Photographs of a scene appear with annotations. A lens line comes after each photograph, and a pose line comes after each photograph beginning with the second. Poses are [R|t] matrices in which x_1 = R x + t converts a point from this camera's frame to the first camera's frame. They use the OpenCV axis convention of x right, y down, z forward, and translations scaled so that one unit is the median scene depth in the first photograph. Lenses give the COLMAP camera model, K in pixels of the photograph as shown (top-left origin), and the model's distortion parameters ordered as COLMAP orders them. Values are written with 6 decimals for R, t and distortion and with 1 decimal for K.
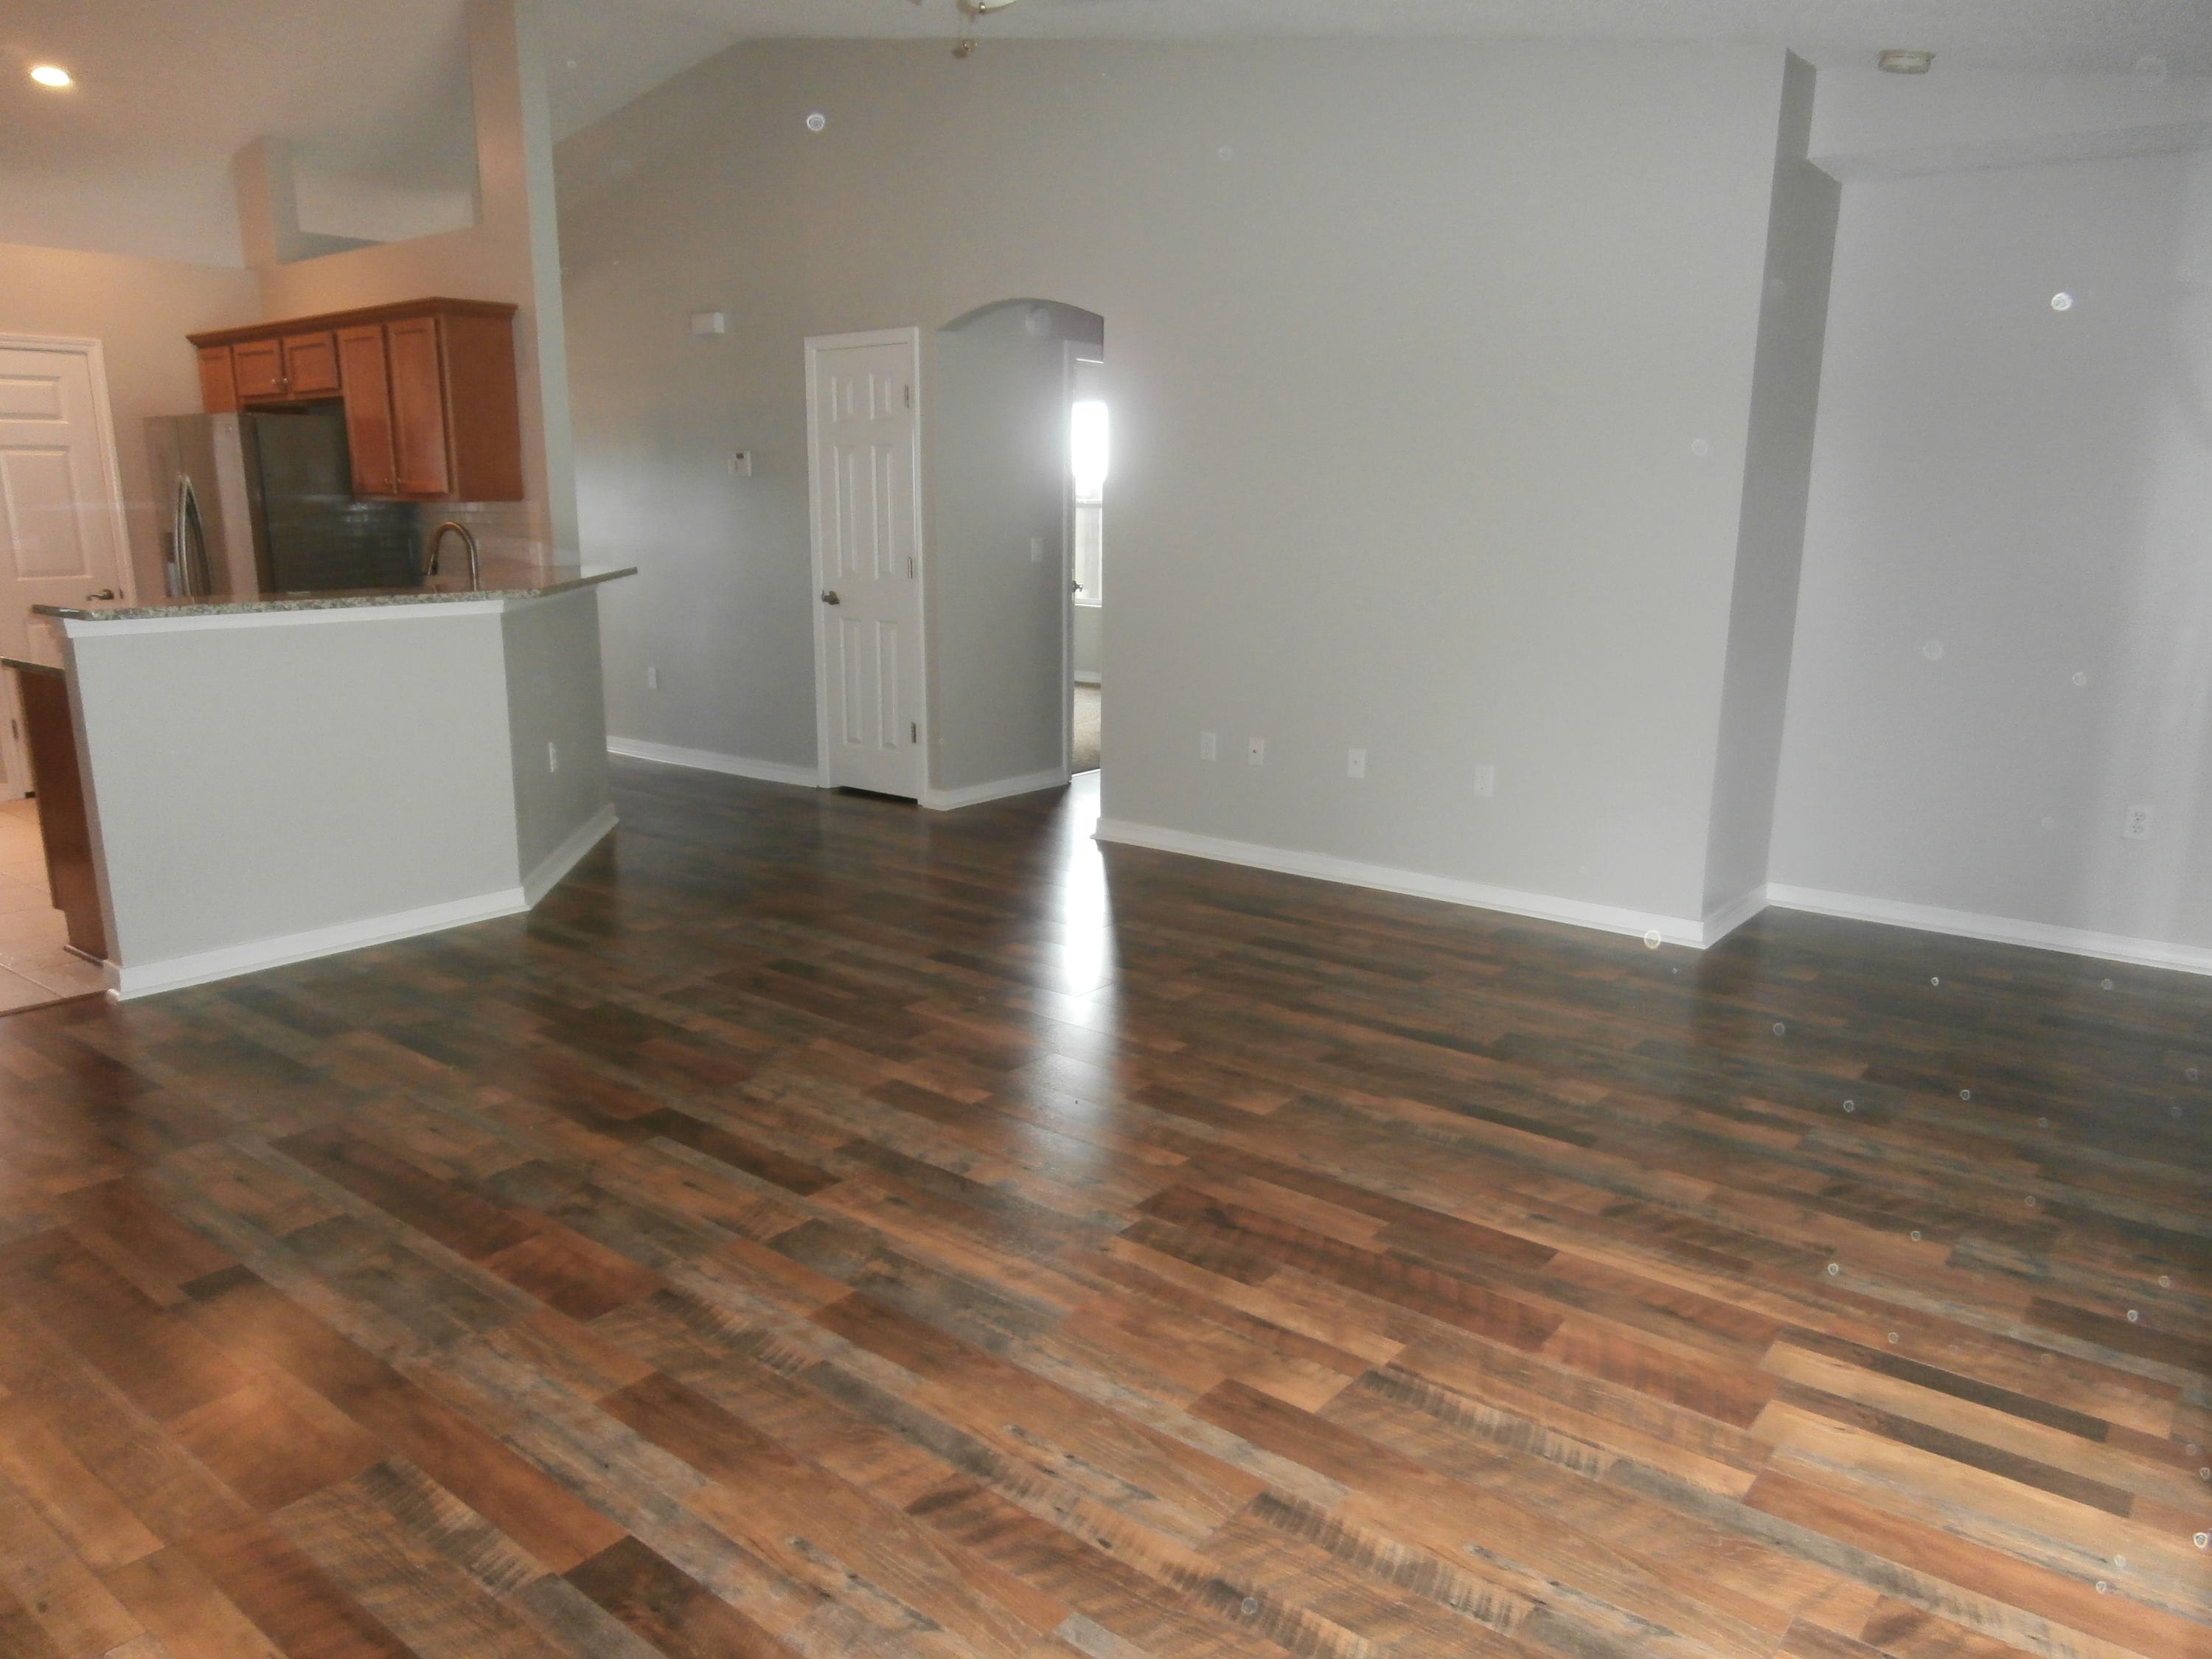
lens RADIAL K [[1552.6, 0, 1099.2], [0, 1552.6, 865.2], [0, 0, 1]] dist [-0.003105, -0.000226]
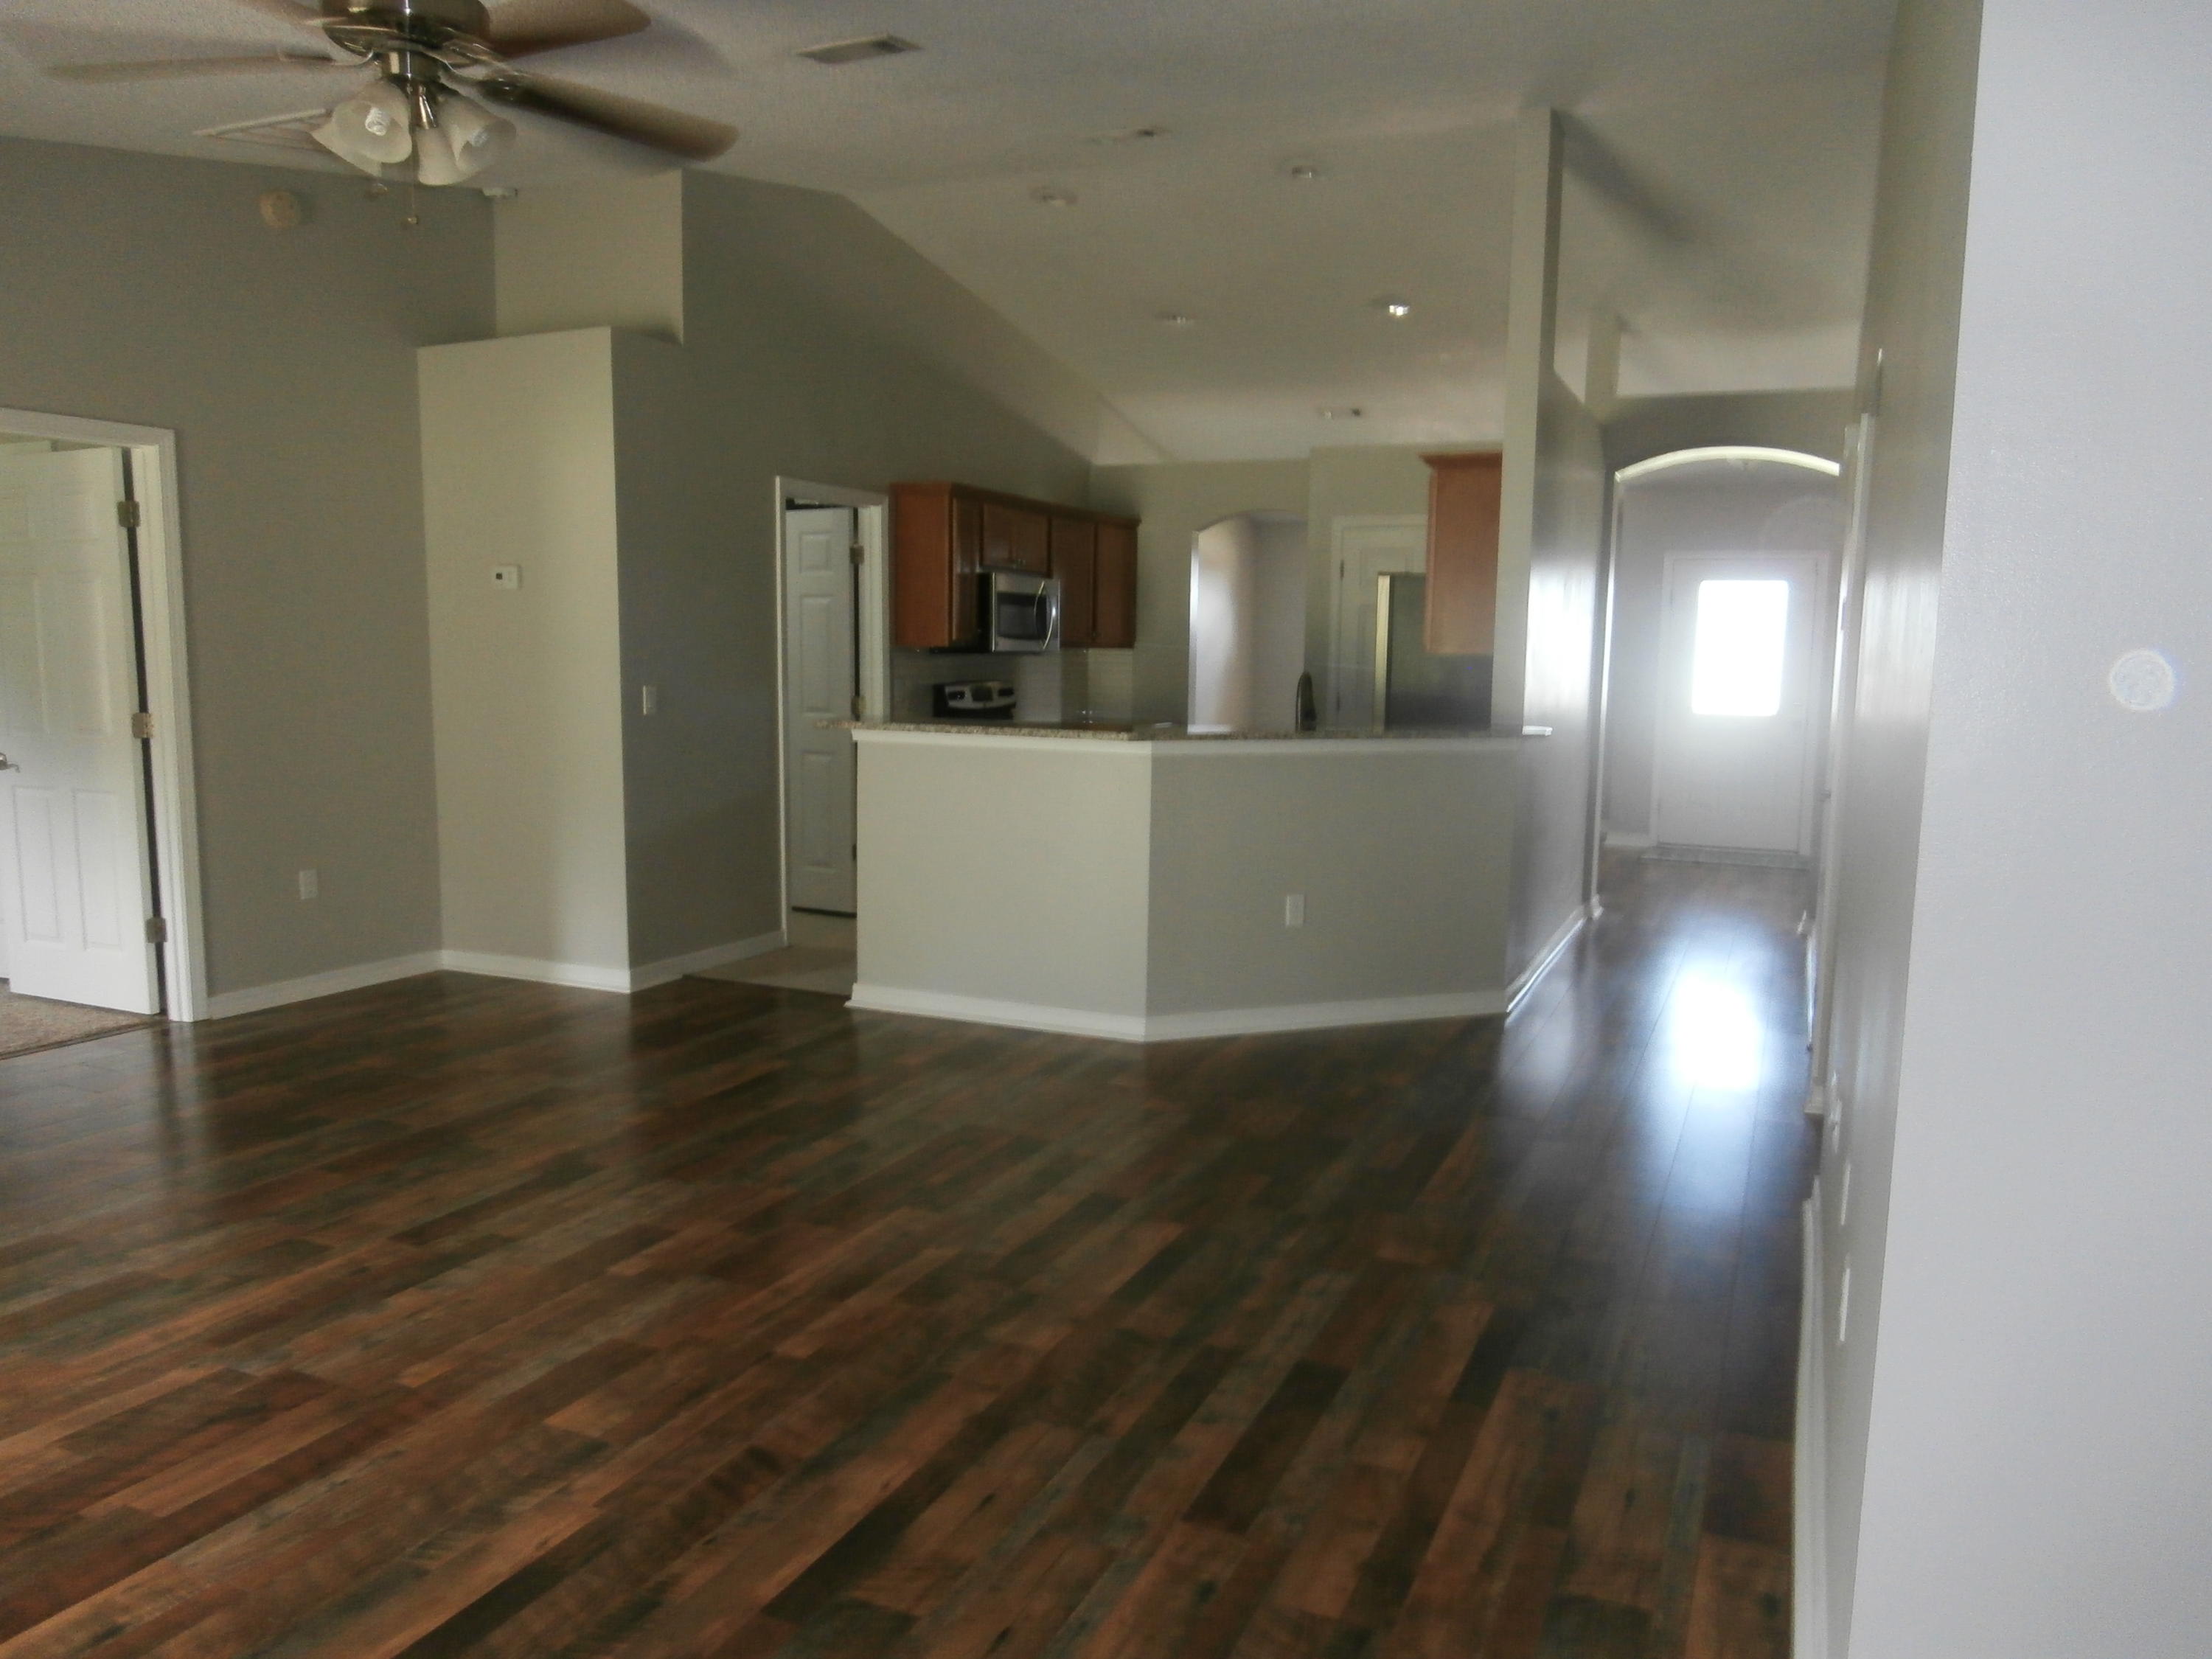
lens RADIAL K [[1552.6, 0, 1099.2], [0, 1552.6, 865.2], [0, 0, 1]] dist [-0.003105, -0.000226]
pose [[0.248412, 0.135685, -0.959104, 0.881852], [-0.237311, 0.968491, 0.075549, -0.231475], [0.939135, 0.208839, 0.272784, 1.001097]]
